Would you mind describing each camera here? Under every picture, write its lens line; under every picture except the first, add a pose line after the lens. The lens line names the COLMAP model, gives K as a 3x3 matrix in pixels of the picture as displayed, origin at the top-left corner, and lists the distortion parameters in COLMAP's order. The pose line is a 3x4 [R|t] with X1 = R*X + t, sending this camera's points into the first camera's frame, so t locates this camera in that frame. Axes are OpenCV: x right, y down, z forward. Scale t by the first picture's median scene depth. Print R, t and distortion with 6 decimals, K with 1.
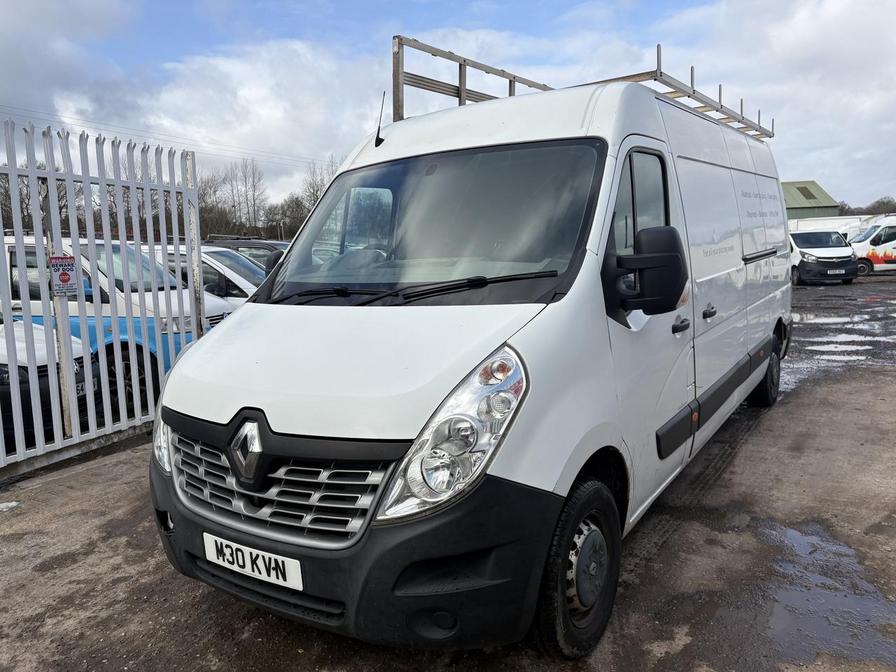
lens RADIAL K [[692.5, 0, 451.1], [0, 692.5, 335.9], [0, 0, 1]] dist [0.027201, 0.002649]
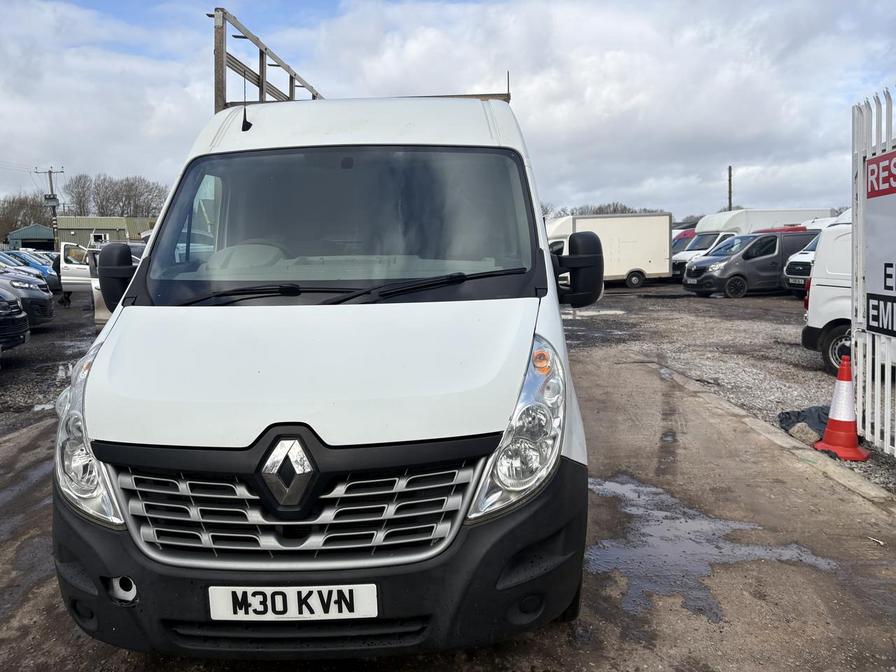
lens RADIAL K [[692.5, 0, 449.1], [0, 692.5, 335.8], [0, 0, 1]] dist [0.027201, 0.002649]
pose [[0.835891, -0.042273, 0.547266, -0.593190], [0.050656, 0.998716, -0.000226, 0.006371], [-0.546554, 0.027911, 0.836959, 0.175236]]
